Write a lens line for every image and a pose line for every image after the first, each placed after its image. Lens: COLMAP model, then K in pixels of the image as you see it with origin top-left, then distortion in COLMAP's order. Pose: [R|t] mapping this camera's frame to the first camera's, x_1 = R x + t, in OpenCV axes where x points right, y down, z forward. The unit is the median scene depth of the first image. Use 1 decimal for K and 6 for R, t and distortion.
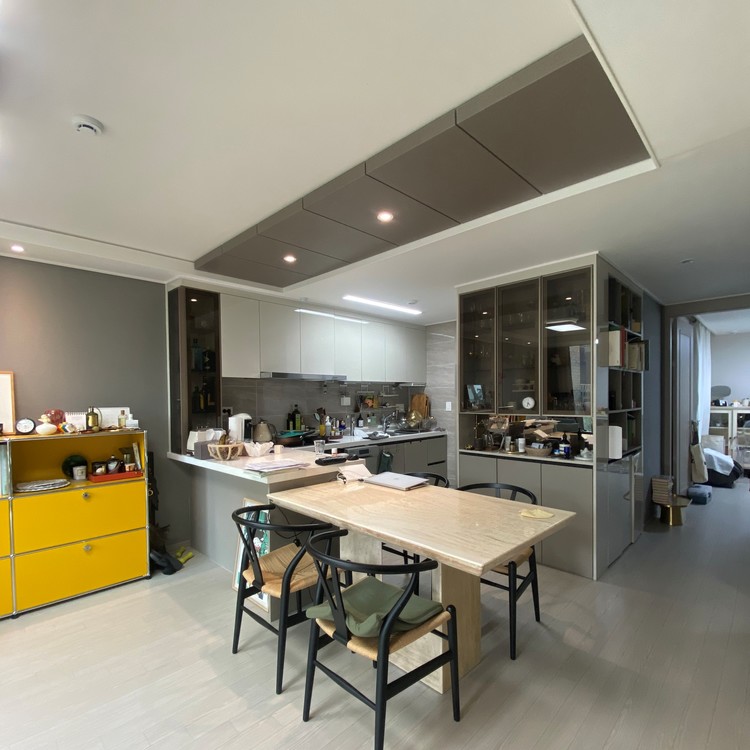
lens RADIAL K [[406.9, 0, 376.2], [0, 406.9, 404.4], [0, 0, 1]] dist [0.000056, -0.009412]
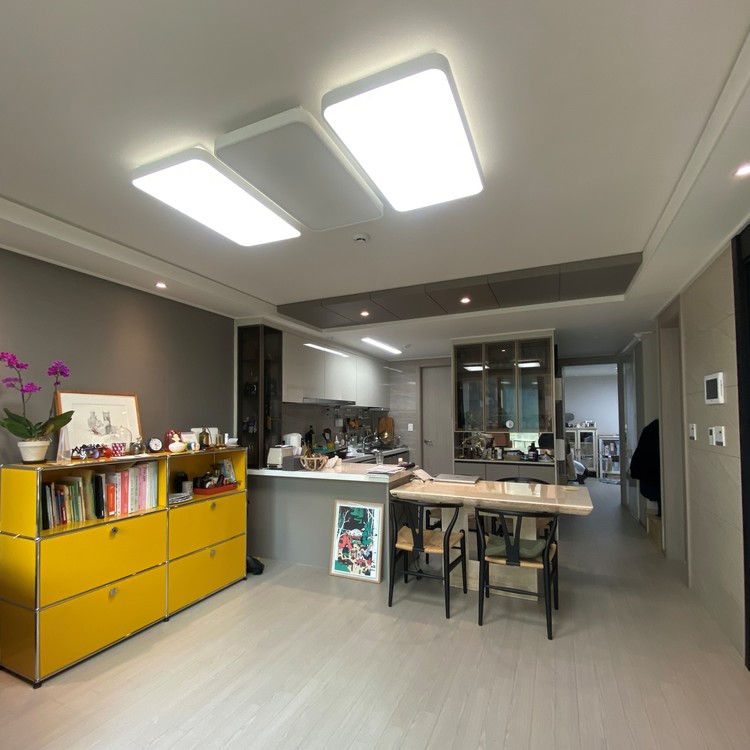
lens RADIAL K [[406.4, 0, 374.9], [0, 406.4, 401.7], [0, 0, 1]] dist [0.021917, -0.021809]
pose [[0.937382, 0.020577, 0.347695, -0.616143], [0.000980, 0.998094, -0.061711, 0.005673], [-0.348302, 0.058188, 0.935575, -0.214512]]
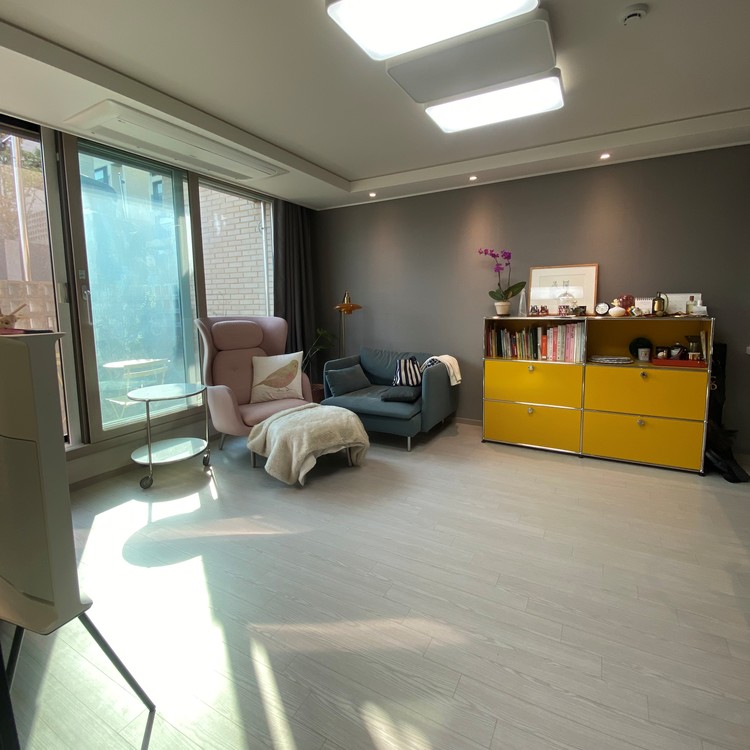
lens RADIAL K [[405.2, 0, 376.8], [0, 405.2, 344.7], [0, 0, 1]] dist [0.041077, -0.036141]
pose [[0.268728, 0.105818, -0.957386, 0.113302], [-0.008867, 0.994177, 0.107395, 0.031160], [0.963175, -0.020371, 0.268101, 0.024366]]
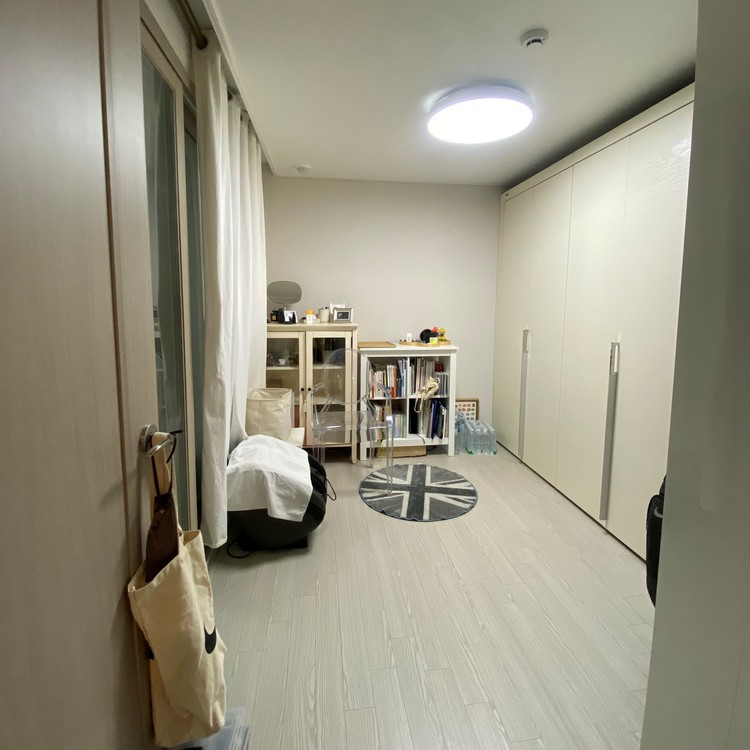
lens RADIAL K [[405.2, 0, 376.8], [0, 405.2, 344.7], [0, 0, 1]] dist [0.041077, -0.036141]
pose [[0.618464, -0.061612, 0.783394, 1.194677], [0.002374, 0.997063, 0.076542, -0.015384], [-0.785810, -0.045479, 0.616794, 1.367340]]
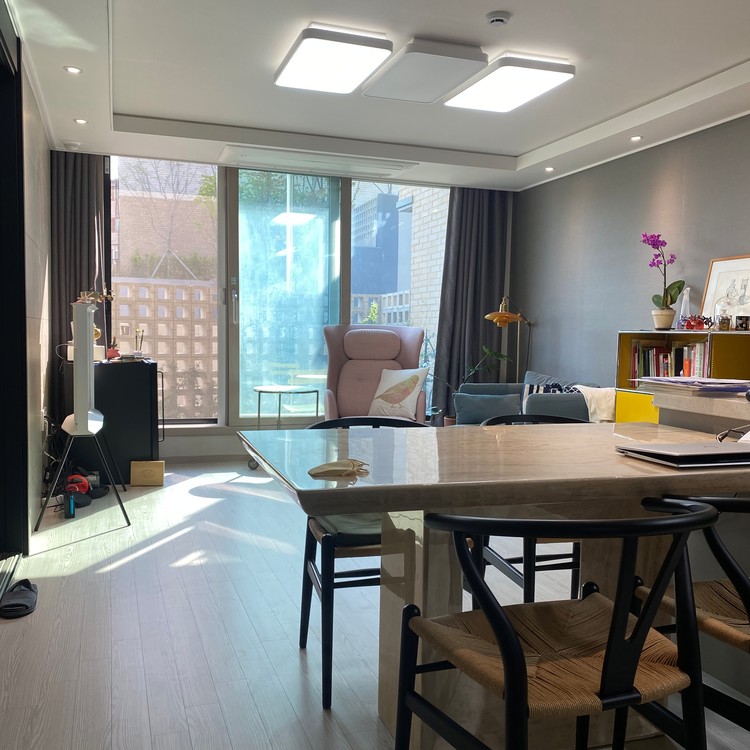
lens RADIAL K [[768.2, 0, 375.0], [0, 768.2, 375.0], [0, 0, 1]] dist [0.113996, -0.296050]
pose [[-0.443983, 0.054302, -0.894388, 0.713982], [-0.030697, 0.996654, 0.075749, 0.060316], [0.895509, 0.061086, -0.440830, 0.880531]]
